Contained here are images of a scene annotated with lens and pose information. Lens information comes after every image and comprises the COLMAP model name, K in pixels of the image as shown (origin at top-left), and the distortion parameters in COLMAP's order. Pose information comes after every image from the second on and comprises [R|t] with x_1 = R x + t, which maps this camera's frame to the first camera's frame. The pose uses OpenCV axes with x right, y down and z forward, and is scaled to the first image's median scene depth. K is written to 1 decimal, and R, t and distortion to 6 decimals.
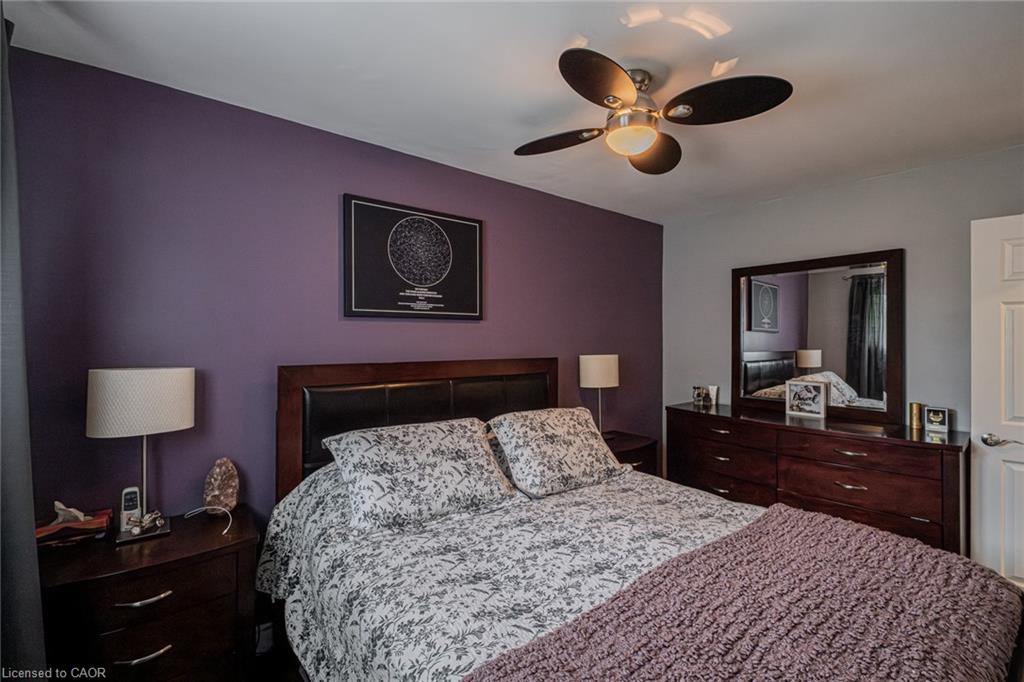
lens RADIAL K [[445.4, 0, 516.6], [0, 445.4, 338.1], [0, 0, 1]] dist [0.000418, -0.004661]
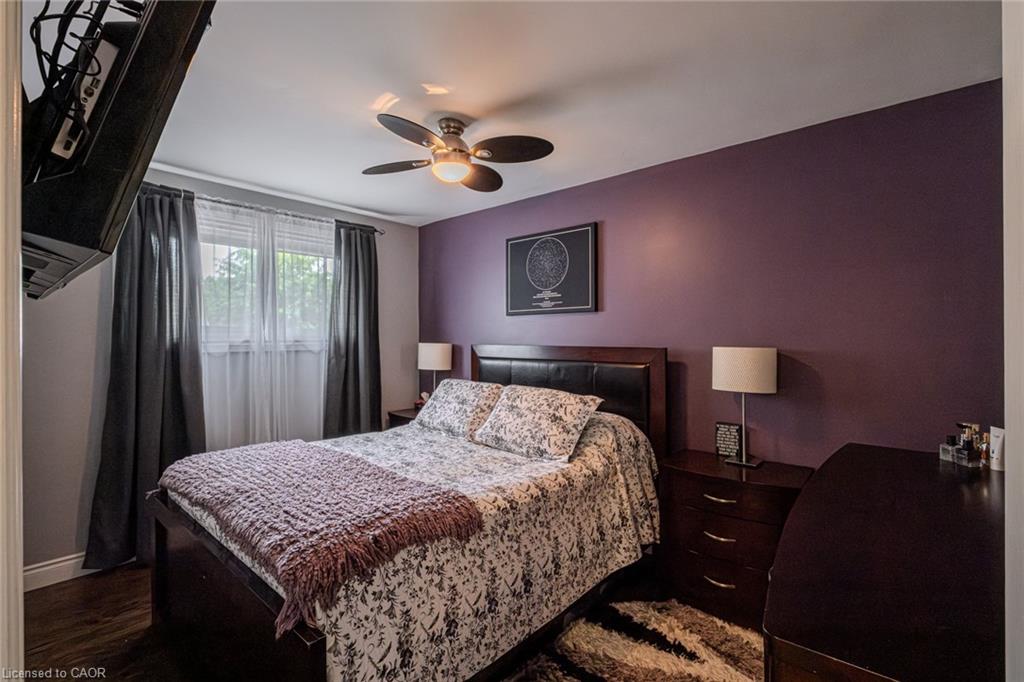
lens RADIAL K [[445.4, 0, 513.2], [0, 445.4, 335.7], [0, 0, 1]] dist [0.000418, -0.004661]
pose [[0.187158, -0.003358, -0.982324, 1.094106], [0.010762, 0.999941, -0.001368, 0.022848], [0.982271, -0.010316, 0.187183, 0.656892]]
